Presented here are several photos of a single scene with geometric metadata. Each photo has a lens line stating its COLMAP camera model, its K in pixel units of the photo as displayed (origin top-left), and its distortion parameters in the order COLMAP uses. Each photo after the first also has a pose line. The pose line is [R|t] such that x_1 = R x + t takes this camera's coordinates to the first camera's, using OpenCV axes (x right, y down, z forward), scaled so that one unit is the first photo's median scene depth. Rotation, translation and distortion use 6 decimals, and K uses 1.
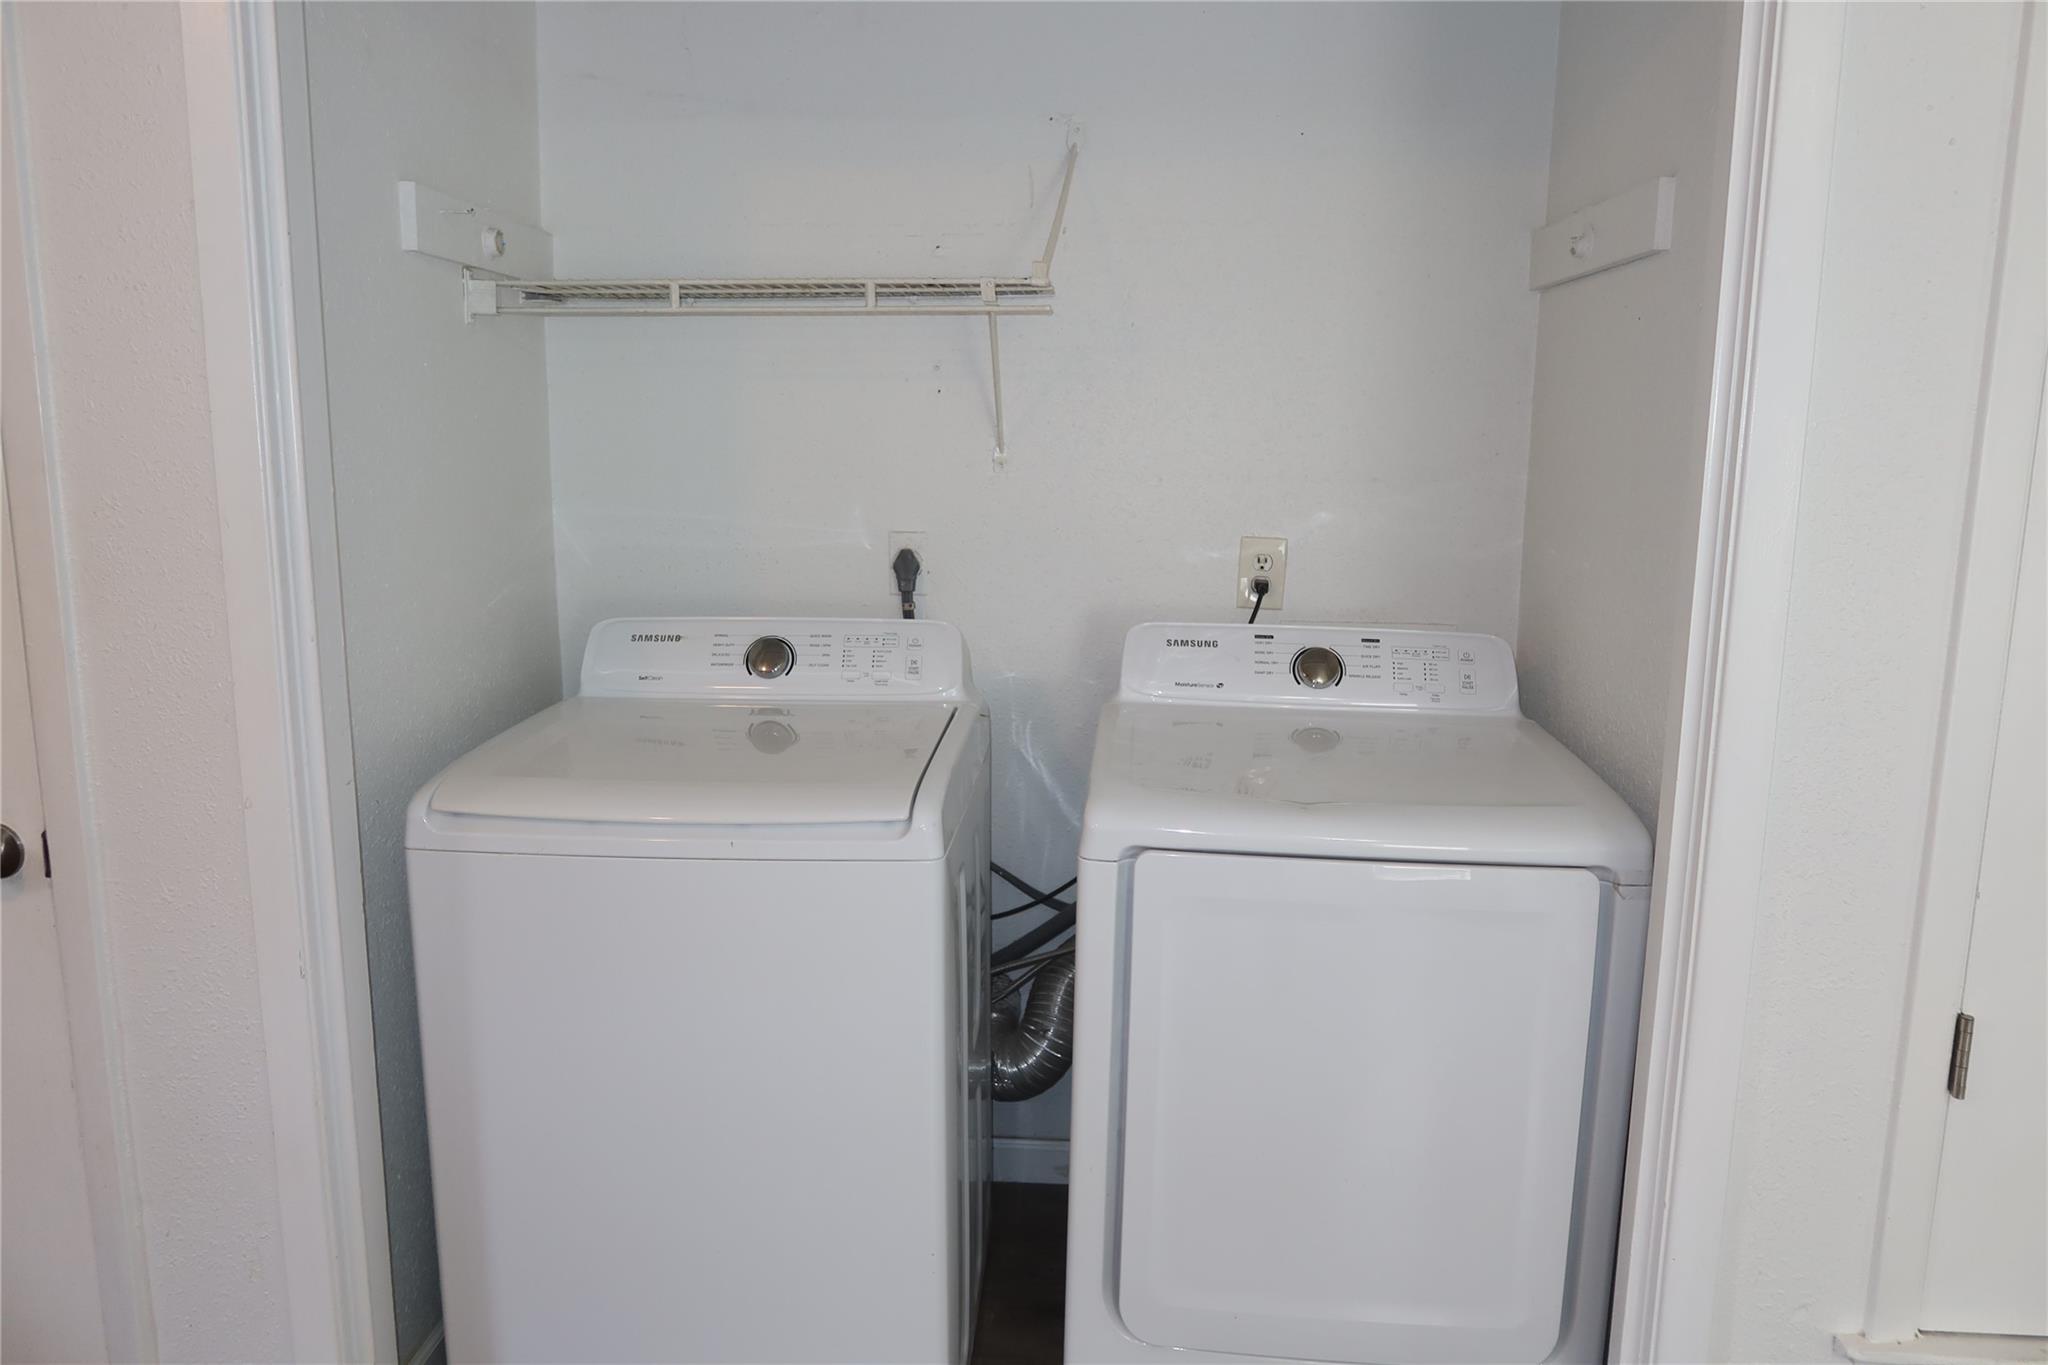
lens RADIAL K [[1425.0, 0, 1018.3], [0, 1425.0, 669.3], [0, 0, 1]] dist [-0.019385, 0.009101]
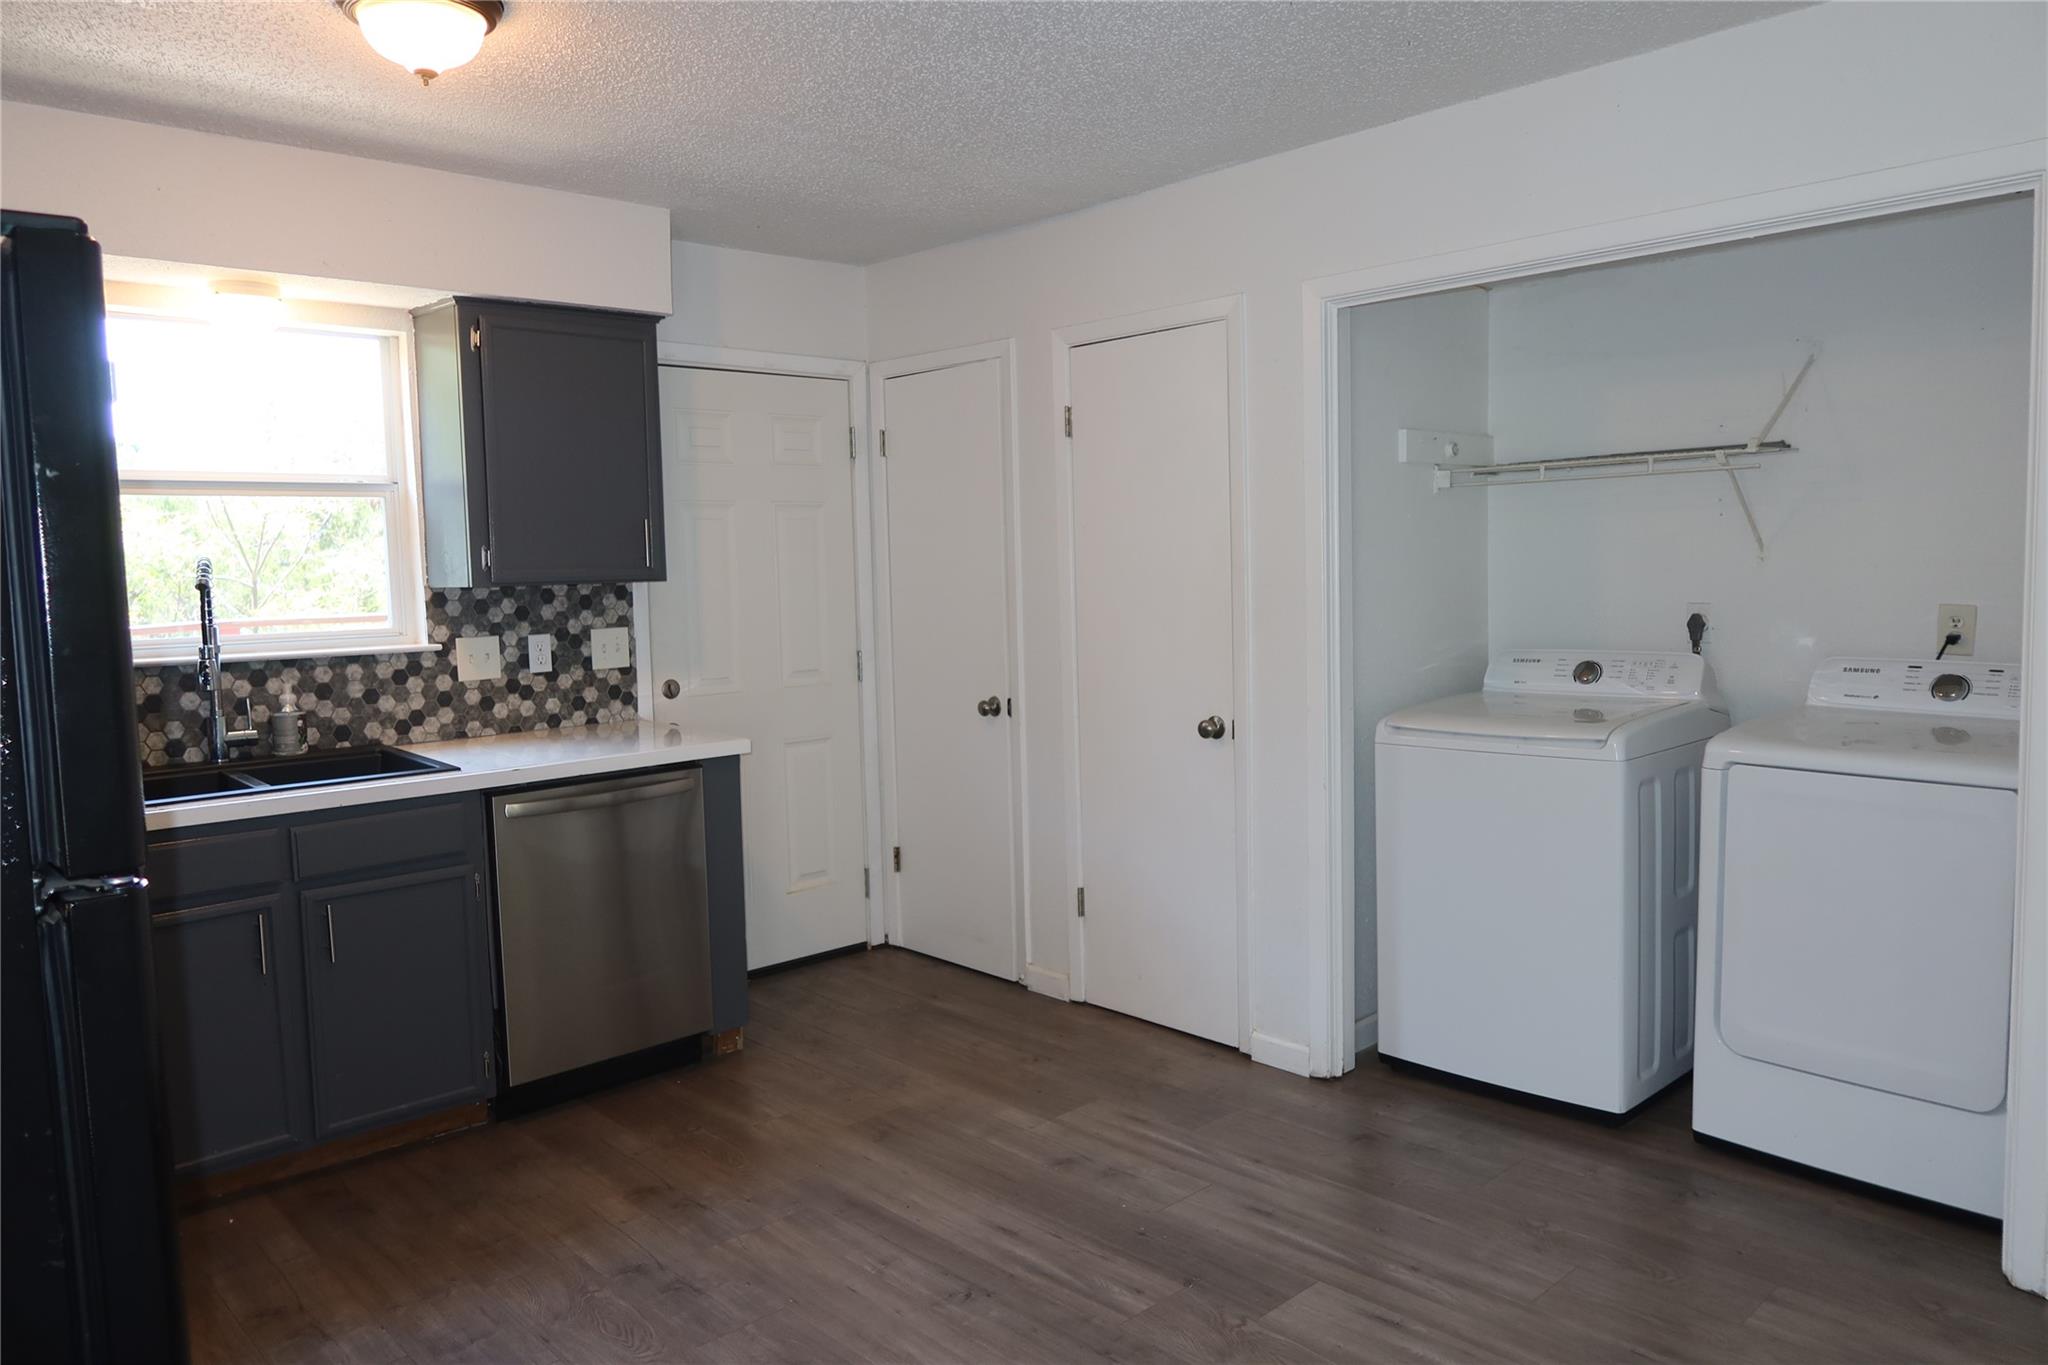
lens RADIAL K [[1425.0, 0, 1015.8], [0, 1425.0, 680.9], [0, 0, 1]] dist [-0.019385, 0.009101]
pose [[0.729302, 0.030546, -0.683509, 0.505914], [-0.081335, 0.995789, -0.042283, 0.133352], [0.679340, 0.086430, 0.728716, -0.744269]]
